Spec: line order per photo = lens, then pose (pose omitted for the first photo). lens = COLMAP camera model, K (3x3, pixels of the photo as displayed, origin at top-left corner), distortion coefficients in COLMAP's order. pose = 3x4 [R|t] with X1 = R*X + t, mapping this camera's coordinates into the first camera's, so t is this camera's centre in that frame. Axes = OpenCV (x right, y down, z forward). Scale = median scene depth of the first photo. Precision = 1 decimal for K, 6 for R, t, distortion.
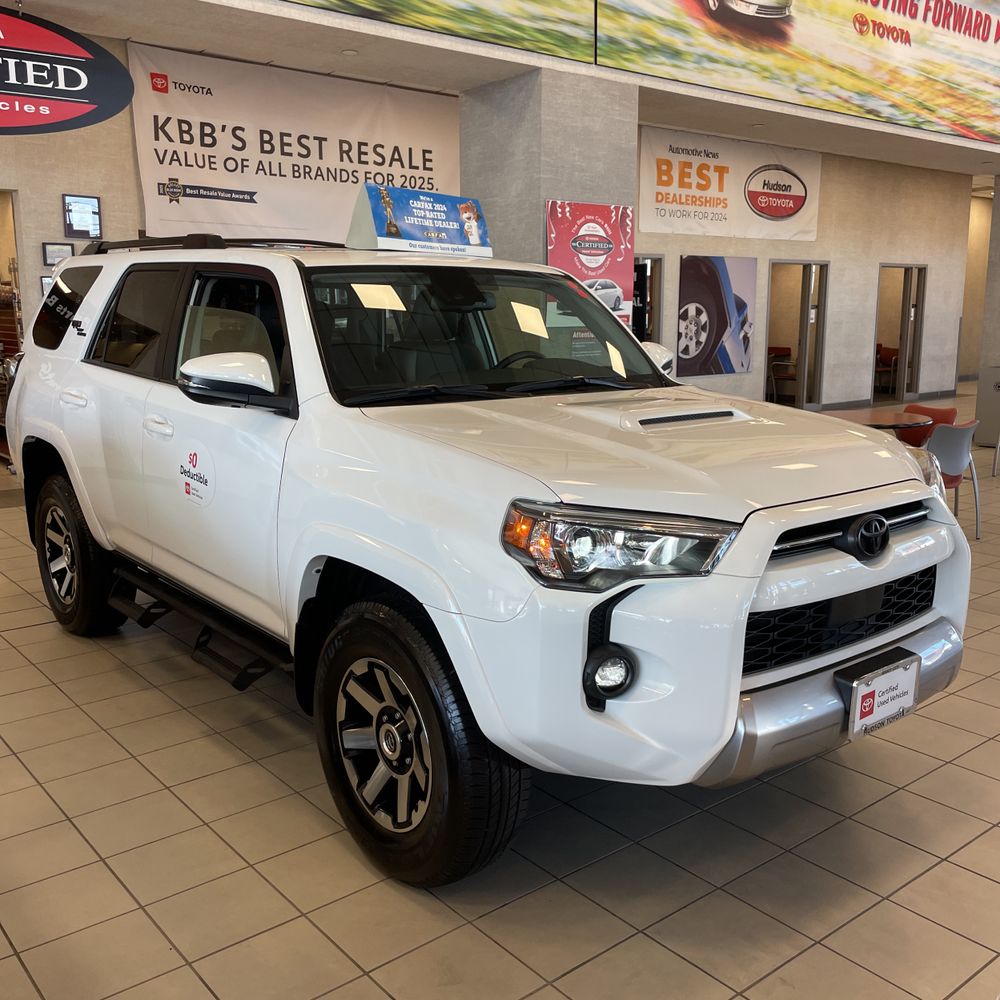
lens RADIAL K [[1033.3, 0, 507.3], [0, 1033.3, 496.9], [0, 0, 1]] dist [0.037279, 0.000000]
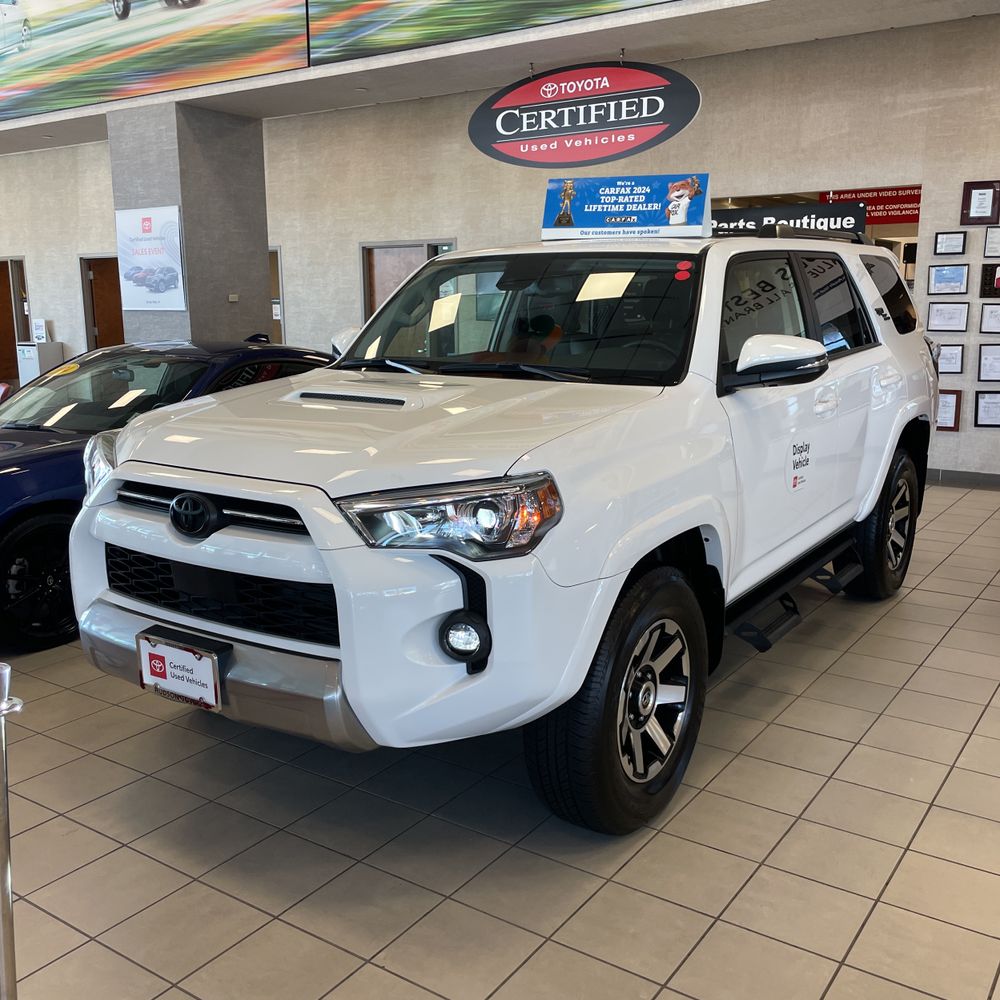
lens RADIAL K [[1033.3, 0, 504.5], [0, 1033.3, 500.2], [0, 0, 1]] dist [0.037279, 0.000000]
pose [[0.272160, 0.183943, -0.944507, 0.861741], [-0.173951, 0.974792, 0.139717, -0.105928], [0.946398, 0.126273, 0.297296, 0.610650]]
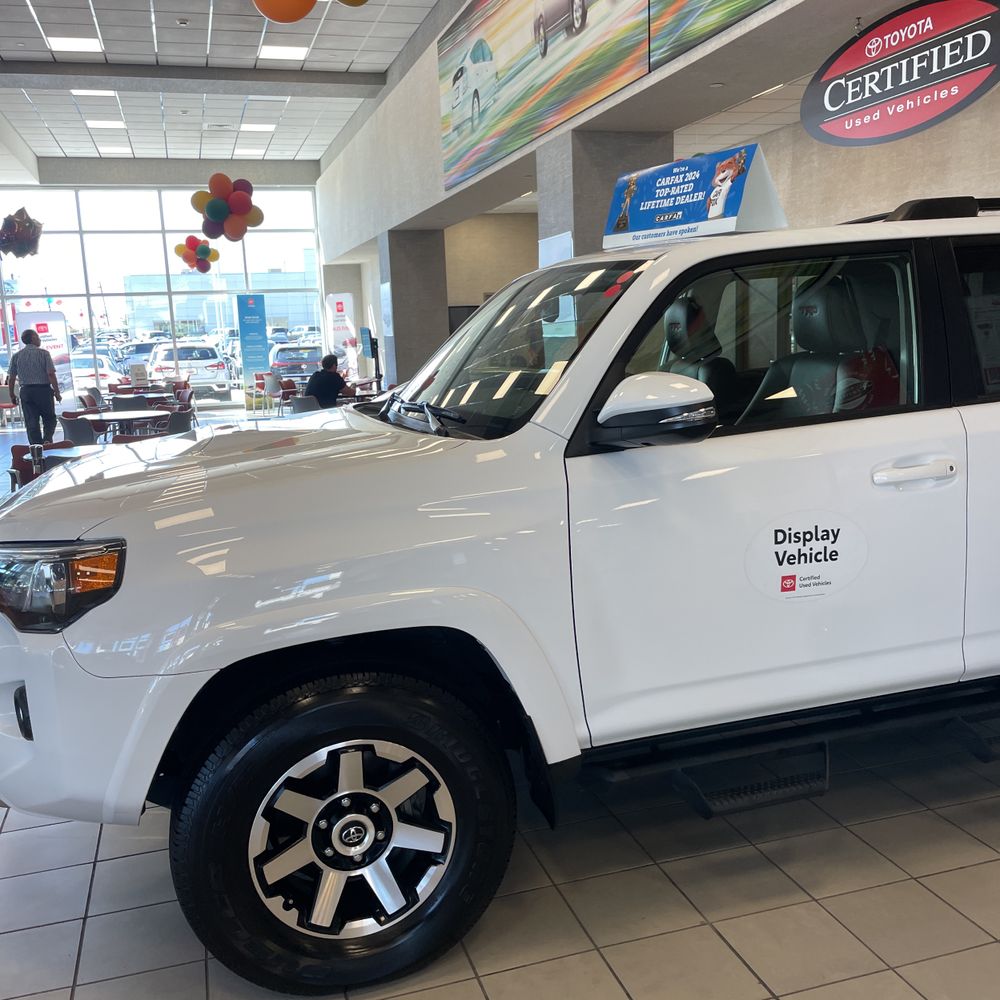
lens RADIAL K [[1033.3, 0, 499.9], [0, 1033.3, 494.3], [0, 0, 1]] dist [0.037279, 0.000000]
pose [[-0.388385, 0.164522, -0.906692, 0.690917], [-0.129714, 0.964376, 0.230552, -0.208601], [0.912322, 0.207153, -0.353208, 1.161981]]
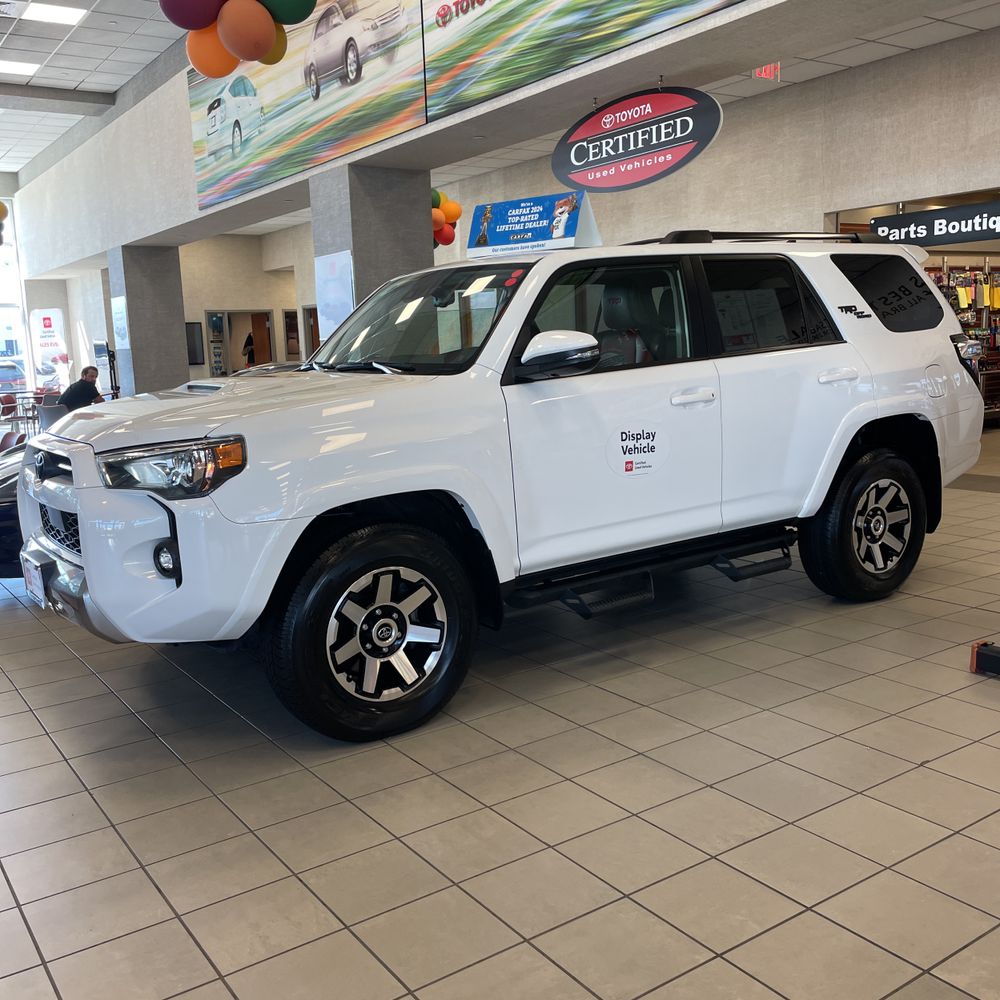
lens RADIAL K [[1033.3, 0, 494.1], [0, 1033.3, 500.3], [0, 0, 1]] dist [0.037279, 0.000000]
pose [[-0.094836, 0.156567, -0.983104, 1.052010], [-0.145701, 0.974737, 0.169289, -0.154329], [0.984773, 0.159294, -0.069629, 1.060002]]
